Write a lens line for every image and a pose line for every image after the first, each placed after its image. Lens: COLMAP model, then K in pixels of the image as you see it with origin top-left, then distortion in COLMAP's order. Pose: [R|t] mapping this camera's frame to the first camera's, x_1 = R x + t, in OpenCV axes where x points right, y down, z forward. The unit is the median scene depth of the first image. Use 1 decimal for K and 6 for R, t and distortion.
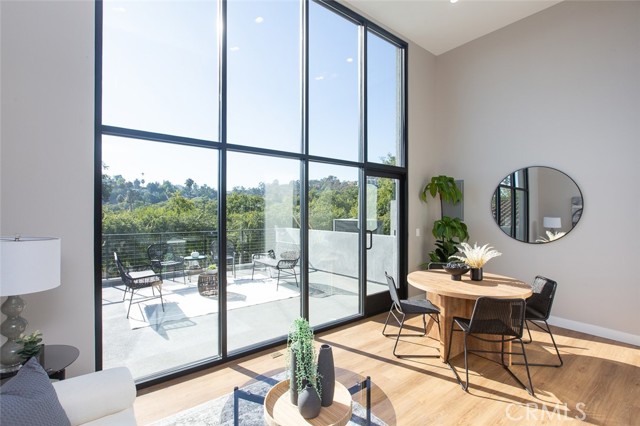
lens RADIAL K [[305.9, 0, 313.6], [0, 305.9, 208.4], [0, 0, 1]] dist [-0.011283, 0.001775]
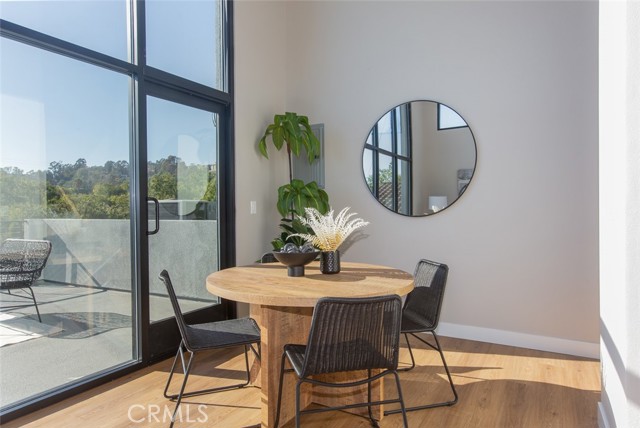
lens RADIAL K [[417.2, 0, 320.2], [0, 417.2, 213.1], [0, 0, 1]] dist [-0.004488, 0.005307]
pose [[0.922651, -0.015595, 0.385320, 0.175296], [0.006291, 0.999658, 0.025395, 0.082840], [-0.385585, -0.021007, 0.922433, 0.238967]]
